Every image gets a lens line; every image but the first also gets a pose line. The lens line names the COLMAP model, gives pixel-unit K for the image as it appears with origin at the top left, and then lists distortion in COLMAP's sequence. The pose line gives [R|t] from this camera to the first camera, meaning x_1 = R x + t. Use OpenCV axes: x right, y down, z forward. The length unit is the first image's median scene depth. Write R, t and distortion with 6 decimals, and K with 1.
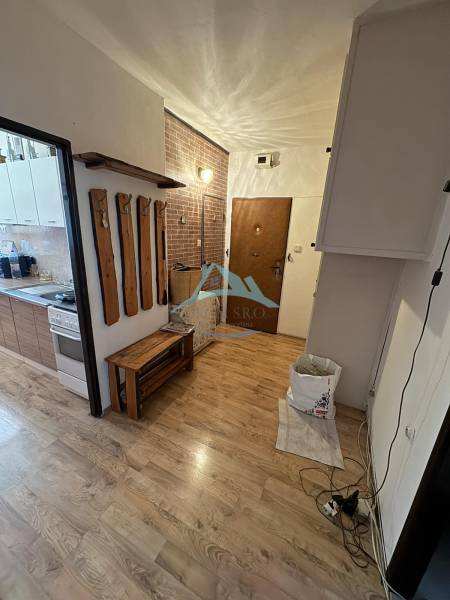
lens RADIAL K [[234.9, 0, 224.9], [0, 234.9, 300.8], [0, 0, 1]] dist [-0.002942, 0.000177]
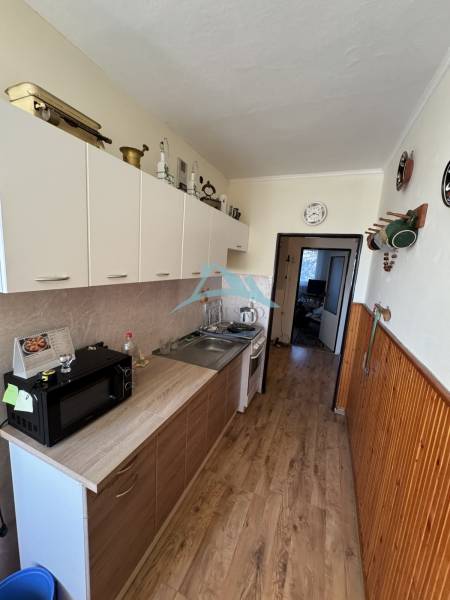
lens RADIAL K [[234.9, 0, 226.9], [0, 234.9, 301.1], [0, 0, 1]] dist [-0.002942, 0.000177]
pose [[-0.043486, -0.196117, 0.979616, -1.616304], [0.232889, 0.951540, 0.200835, -0.367127], [-0.971531, 0.236875, 0.004295, 0.911503]]
